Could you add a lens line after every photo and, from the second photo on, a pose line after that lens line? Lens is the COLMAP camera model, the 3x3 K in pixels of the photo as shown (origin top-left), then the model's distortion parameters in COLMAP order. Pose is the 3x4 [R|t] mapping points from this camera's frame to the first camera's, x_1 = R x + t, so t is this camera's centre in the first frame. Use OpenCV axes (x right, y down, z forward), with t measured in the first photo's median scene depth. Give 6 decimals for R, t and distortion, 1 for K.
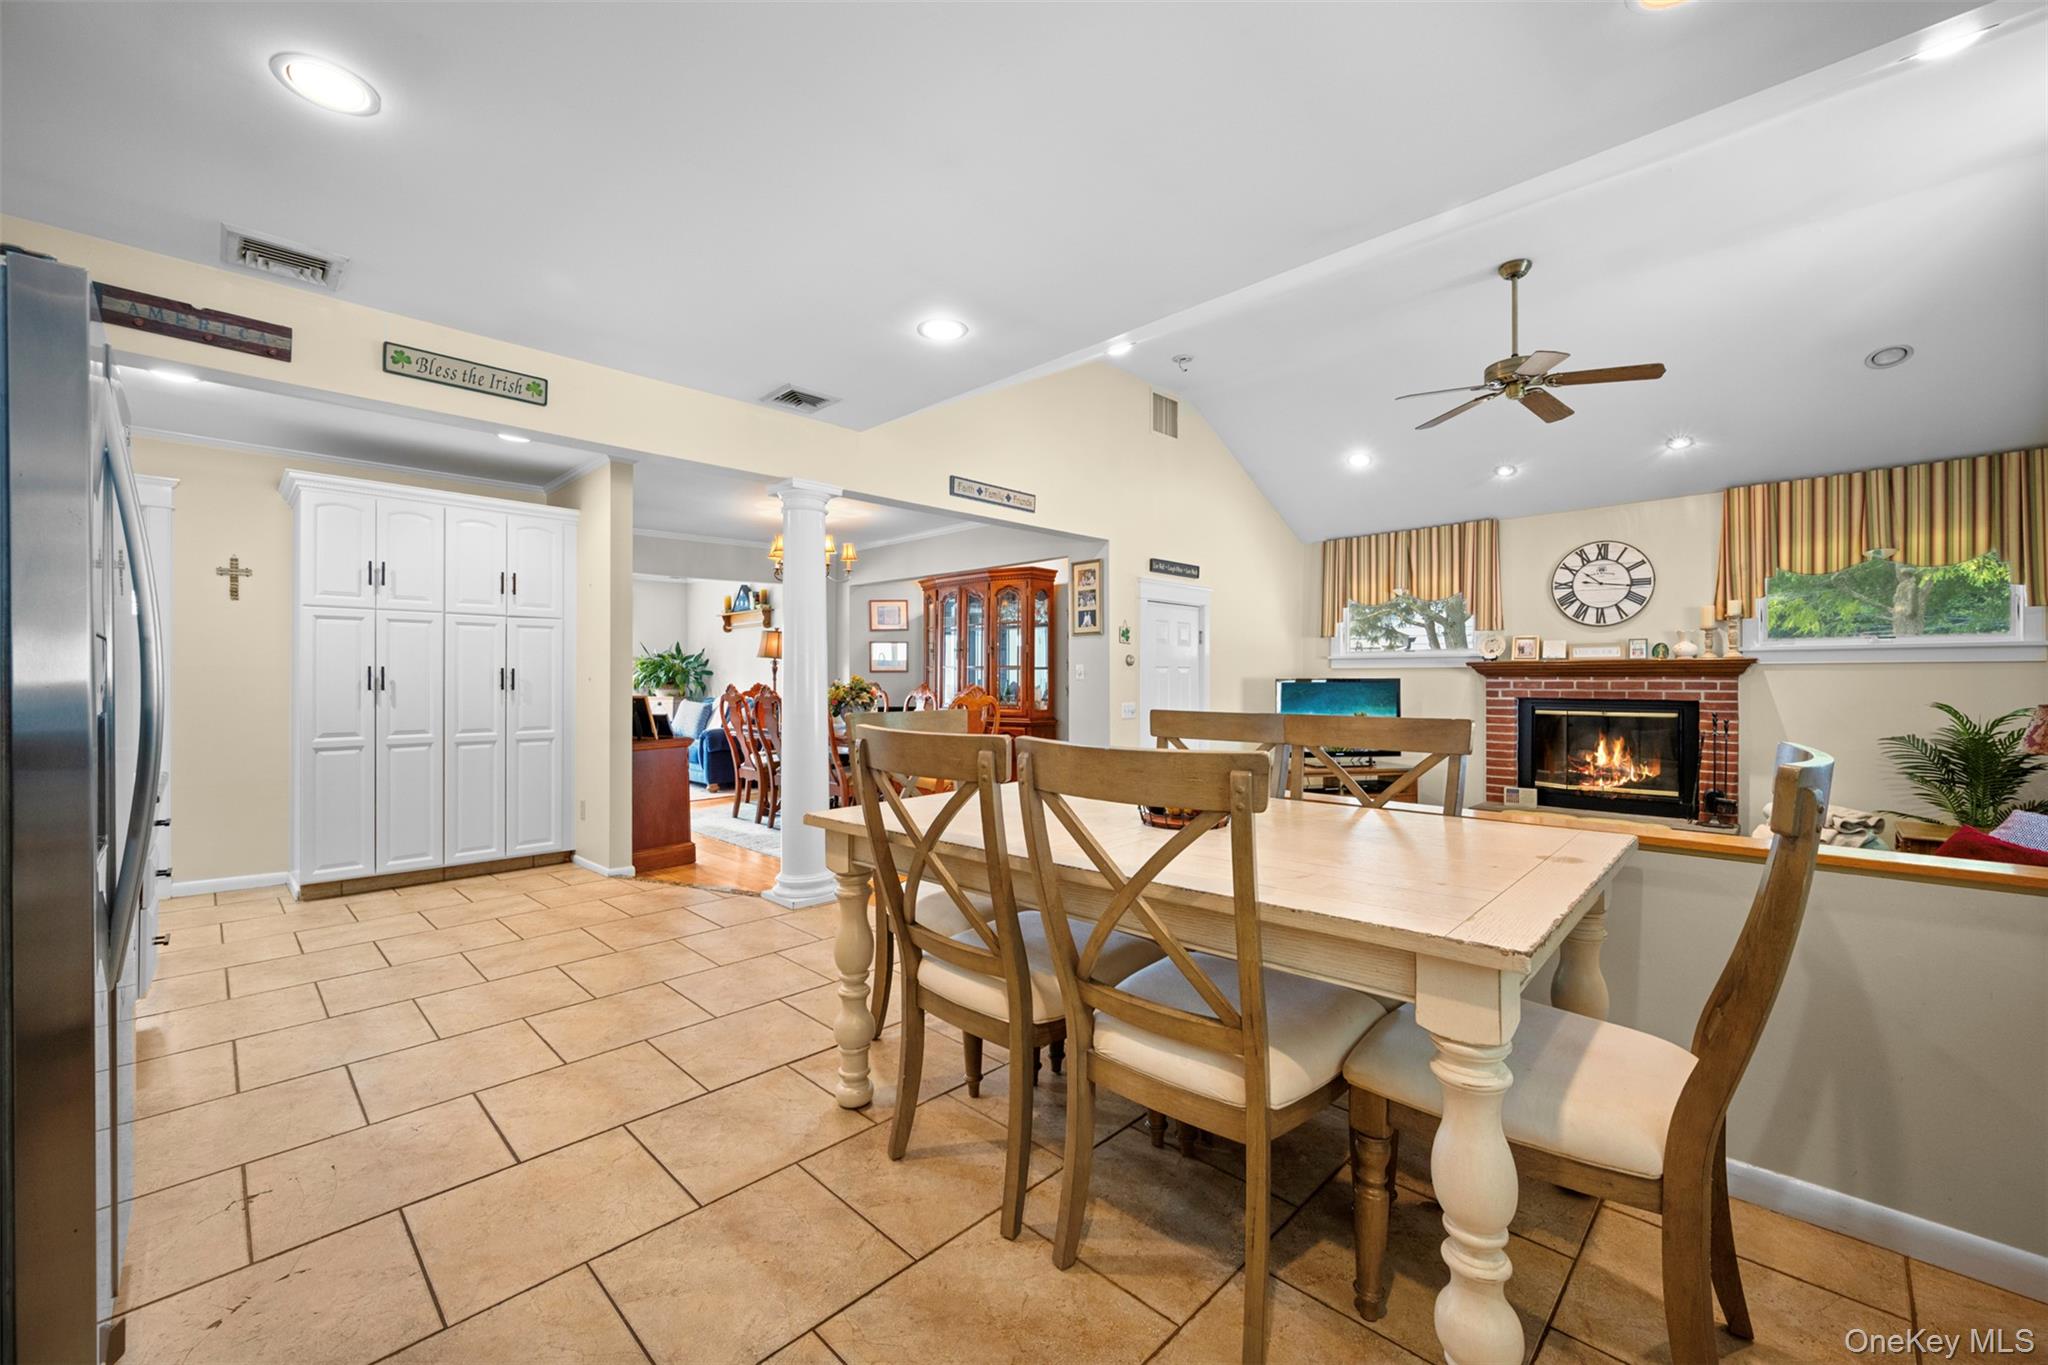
lens RADIAL K [[827.2, 0, 1017.2], [0, 827.2, 674.8], [0, 0, 1]] dist [-0.003185, 0.000431]
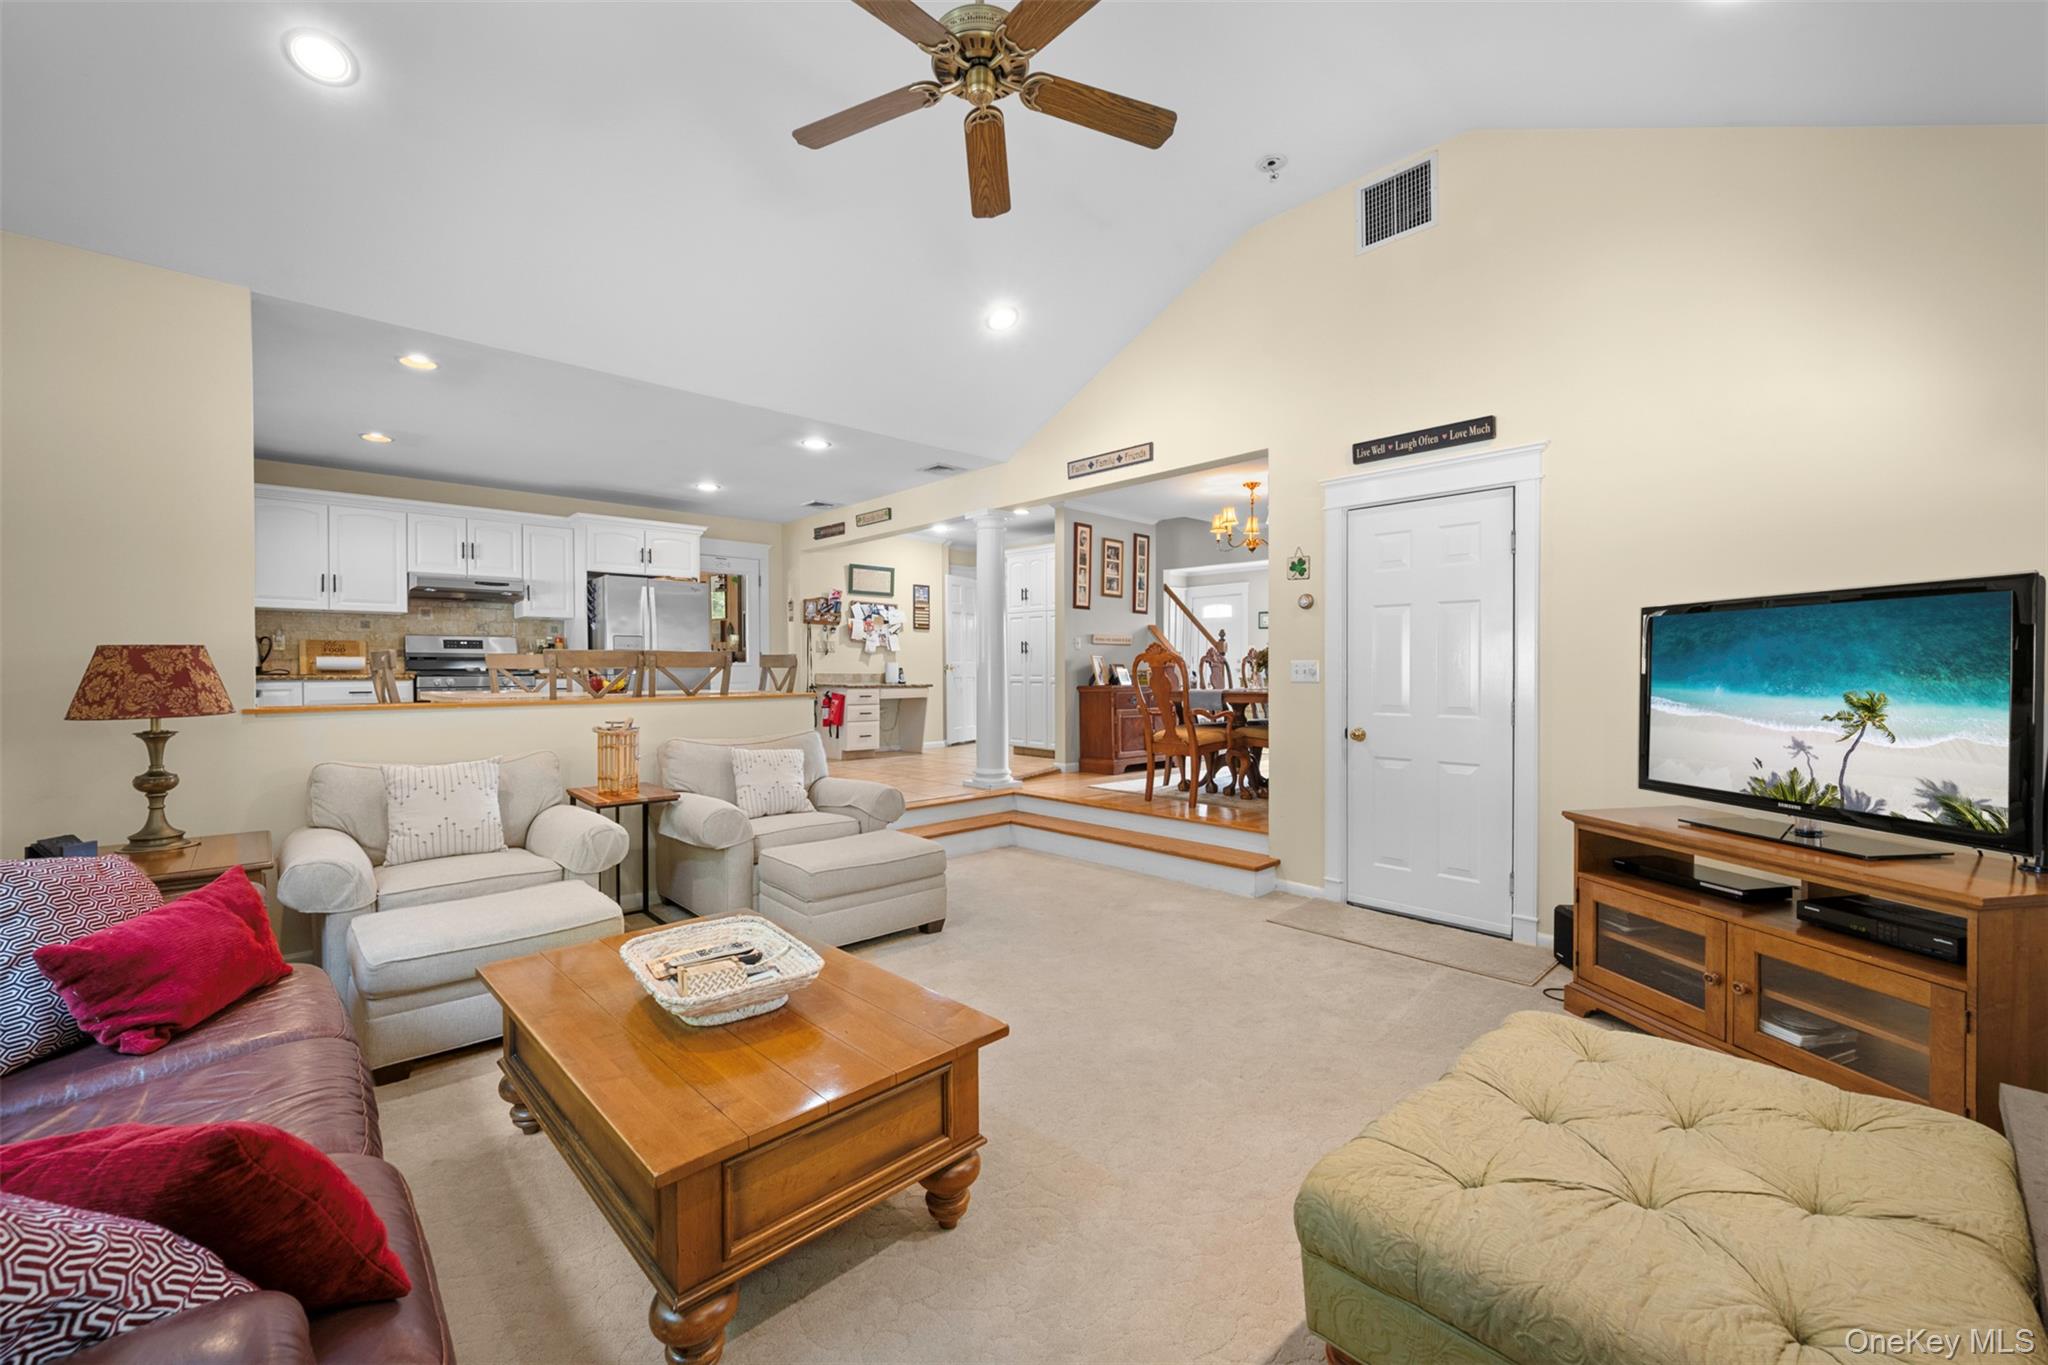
lens RADIAL K [[827.2, 0, 1033.6], [0, 827.2, 682.5], [0, 0, 1]] dist [-0.003185, 0.000431]
pose [[-0.056090, 0.018908, -0.998247, 0.876156], [0.001503, 0.999821, 0.018853, 0.039708], [0.998425, -0.000443, -0.056109, 0.804608]]
